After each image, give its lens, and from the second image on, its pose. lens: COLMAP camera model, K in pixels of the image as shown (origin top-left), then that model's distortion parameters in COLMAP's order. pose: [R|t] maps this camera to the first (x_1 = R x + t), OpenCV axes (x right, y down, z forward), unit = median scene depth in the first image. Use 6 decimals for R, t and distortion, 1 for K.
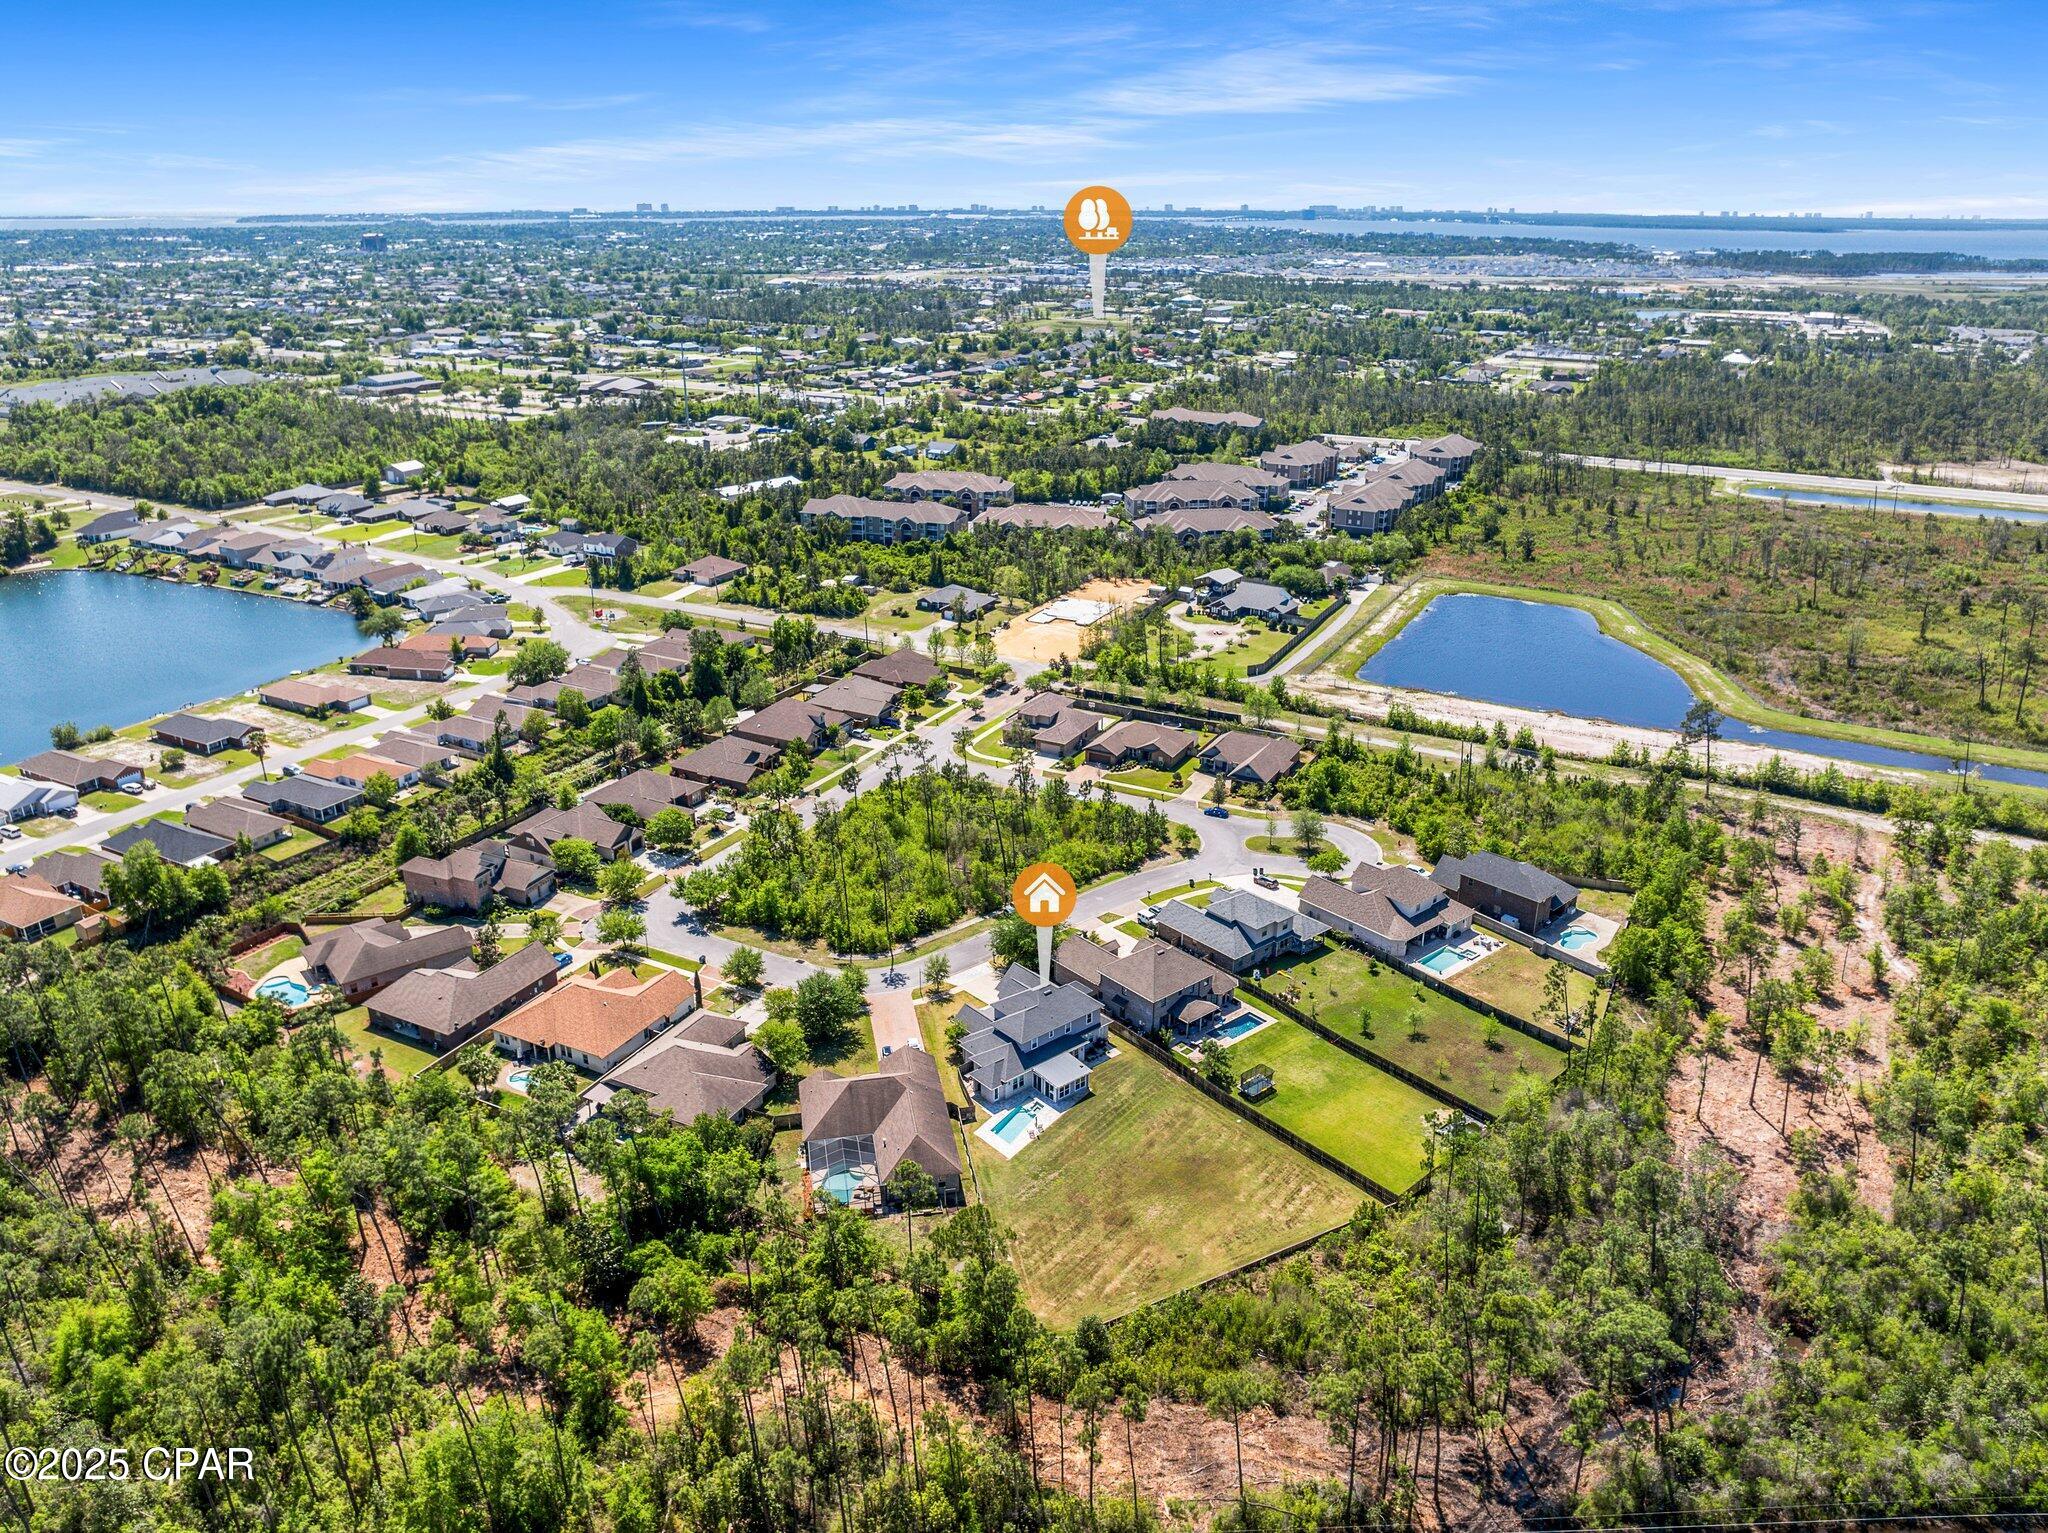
lens RADIAL K [[1394.8, 0, 1019.7], [0, 1394.8, 796.5], [0, 0, 1]] dist [0.000373, -0.051507]
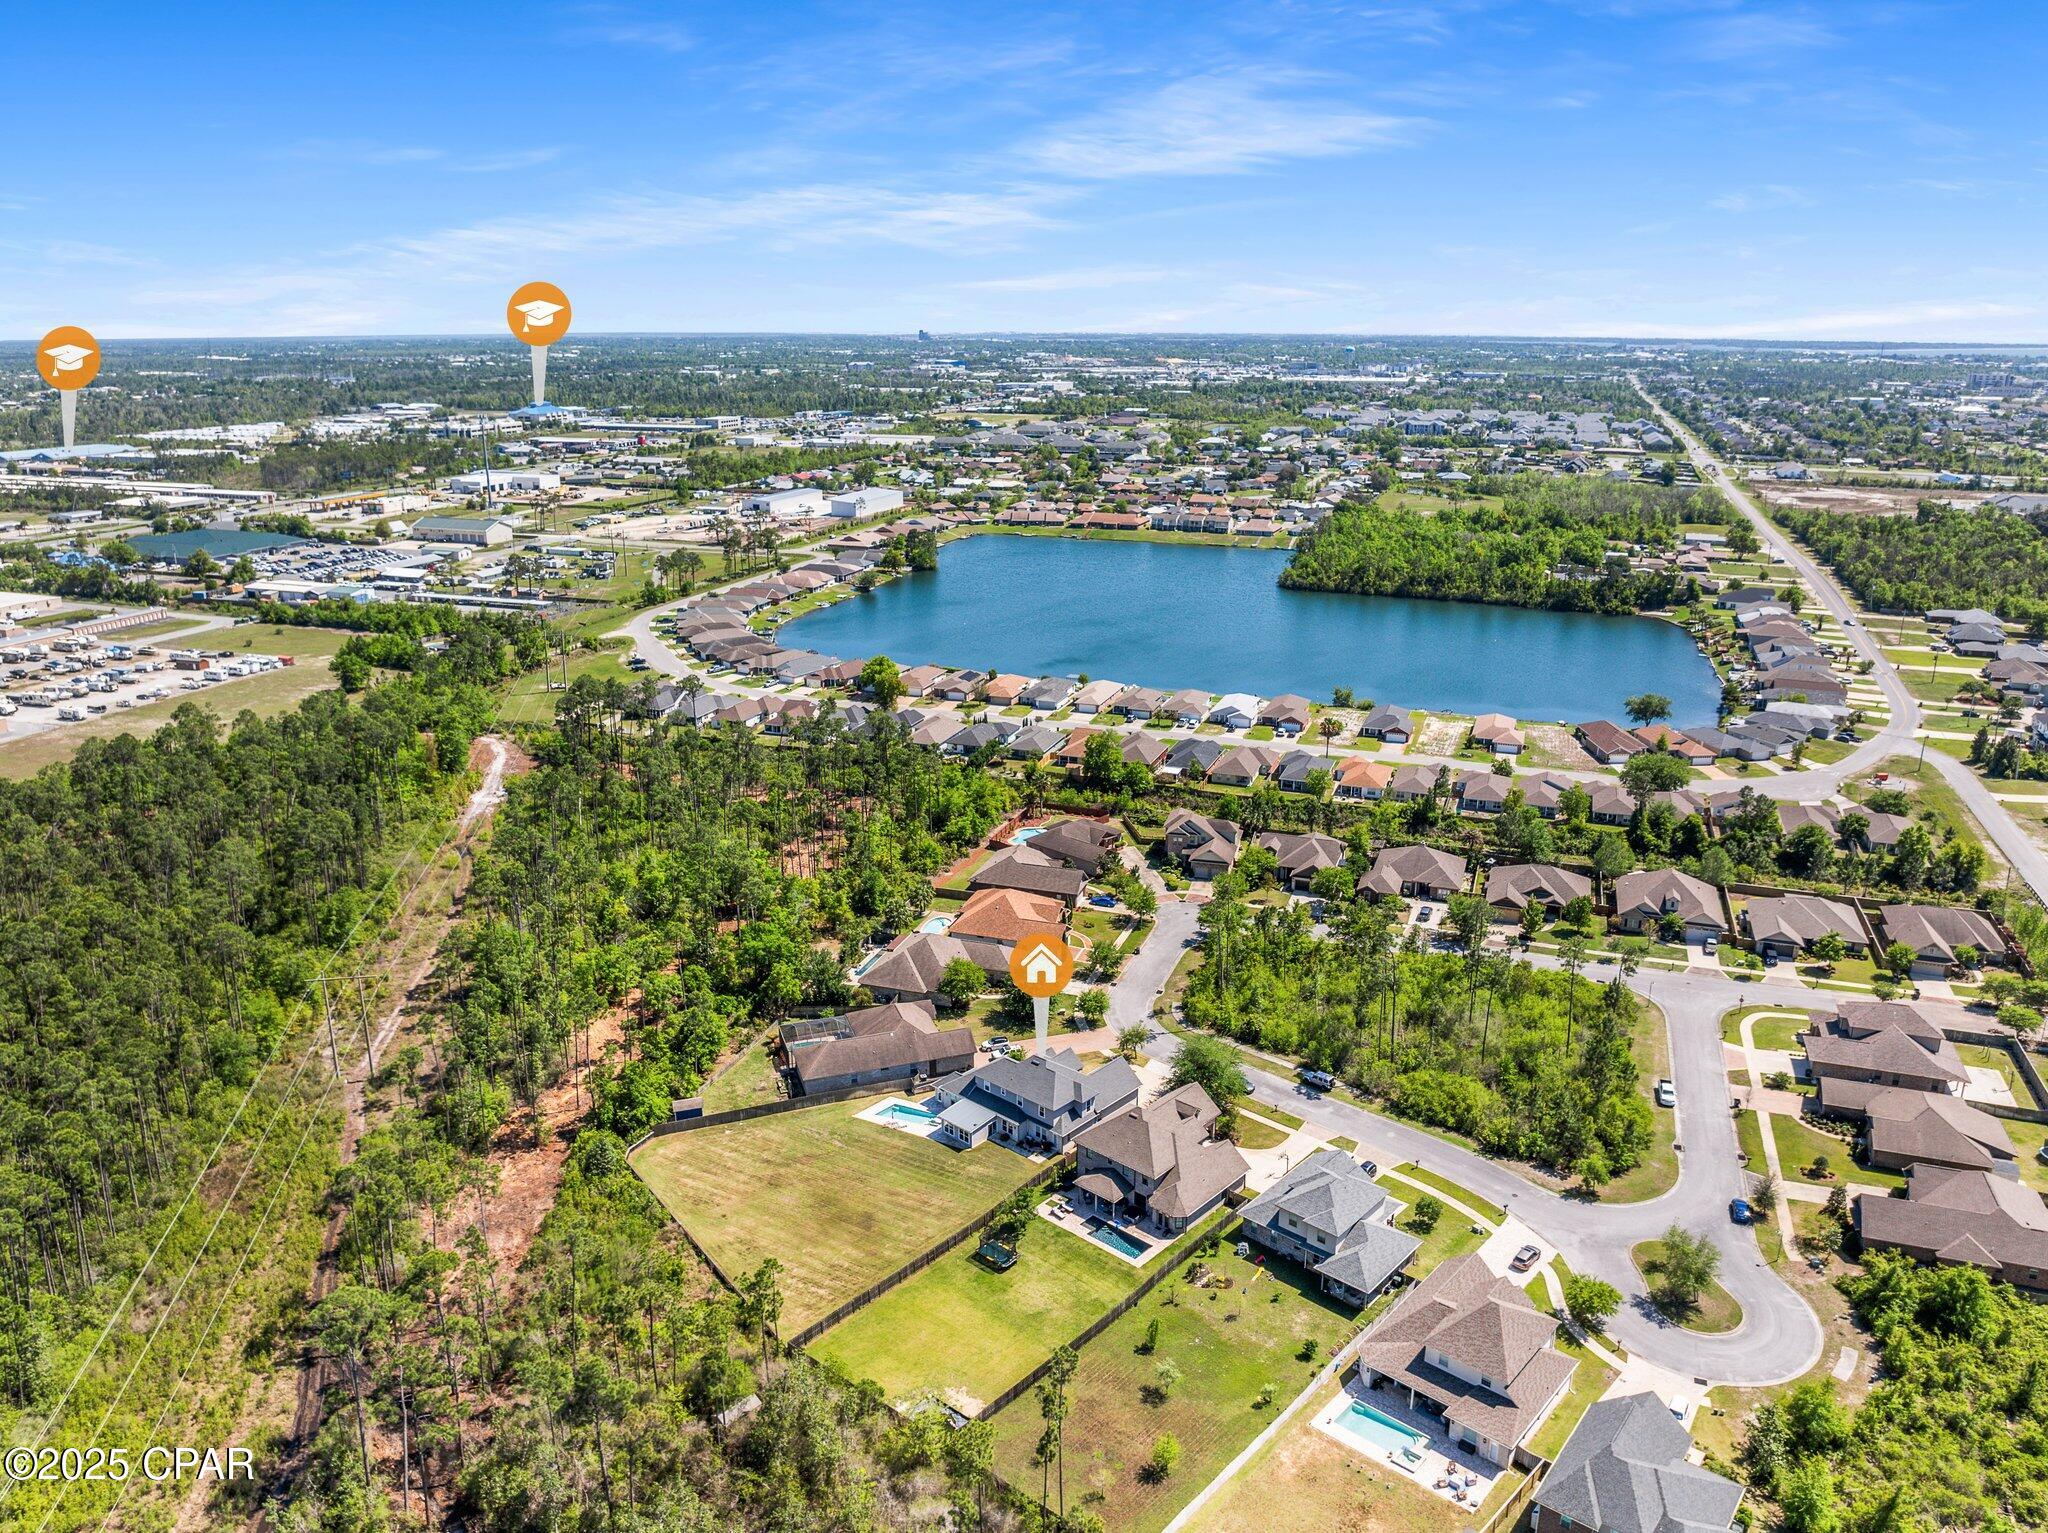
lens RADIAL K [[1423.6, 0, 1040.9], [0, 1423.6, 760.8], [0, 0, 1]] dist [-0.039109, 0.001384]
pose [[0.149131, 0.284126, -0.947118, 0.587205], [-0.382805, 0.899730, 0.209635, -0.169975], [0.911713, 0.331298, 0.242942, 0.443625]]
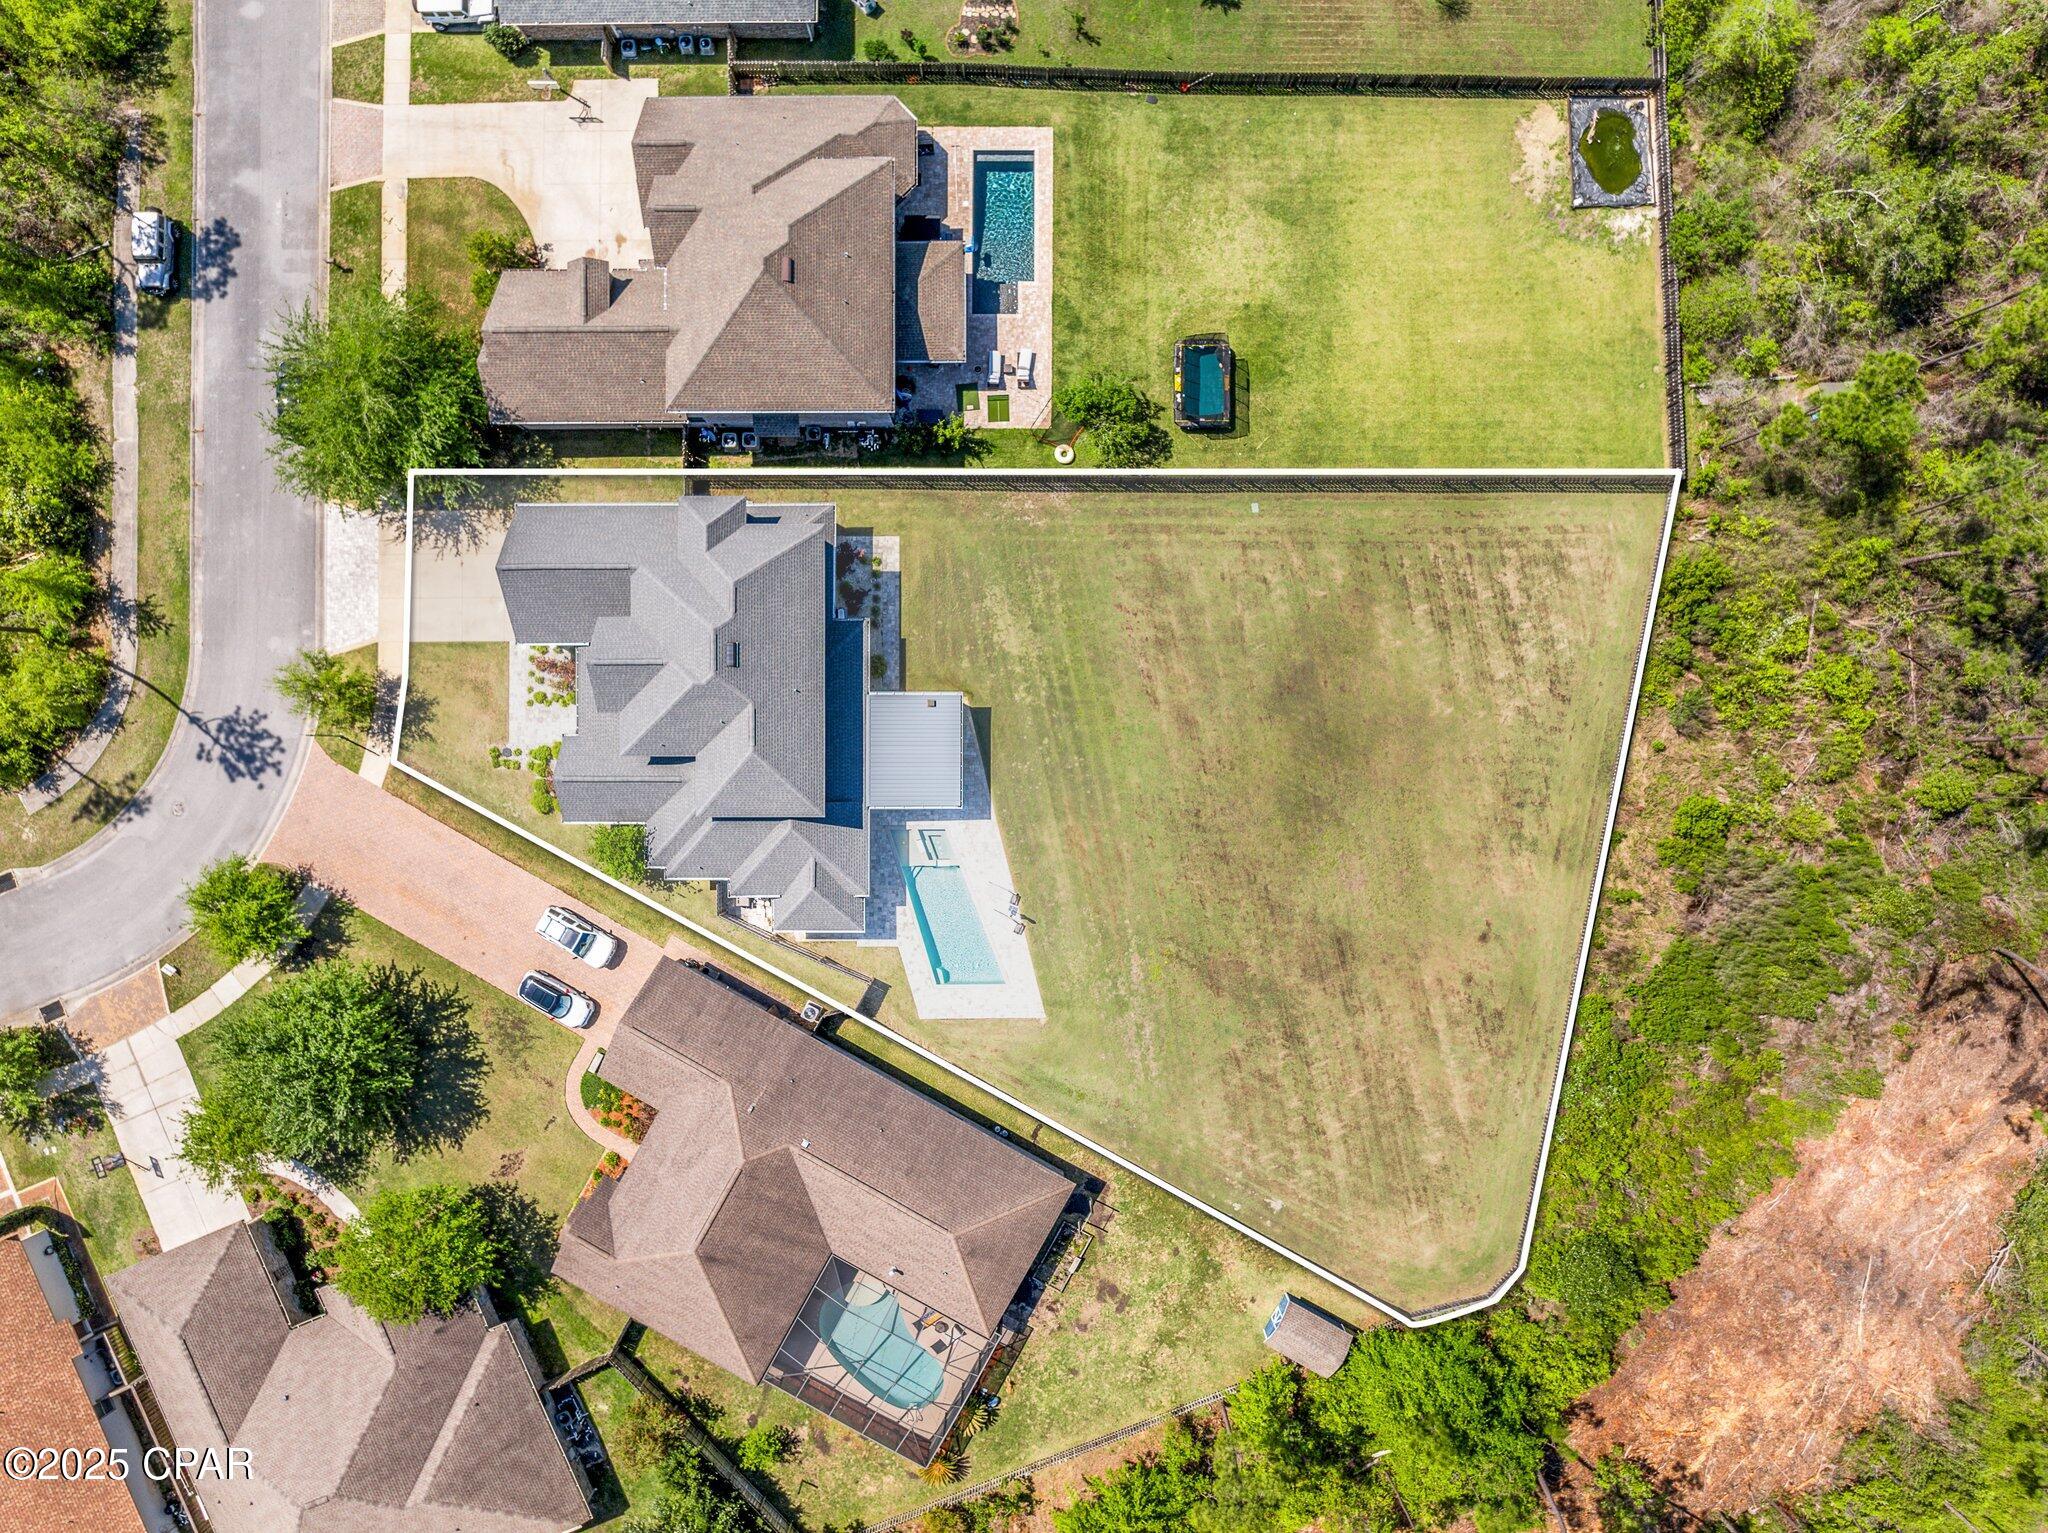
lens RADIAL K [[1423.6, 0, 1040.9], [0, 1423.6, 760.8], [0, 0, 1]] dist [-0.039109, 0.001384]
pose [[0.642070, -0.766633, -0.004478, 0.033558], [0.303711, 0.248992, 0.919653, -0.108042], [-0.703922, -0.591842, 0.392705, 0.503560]]
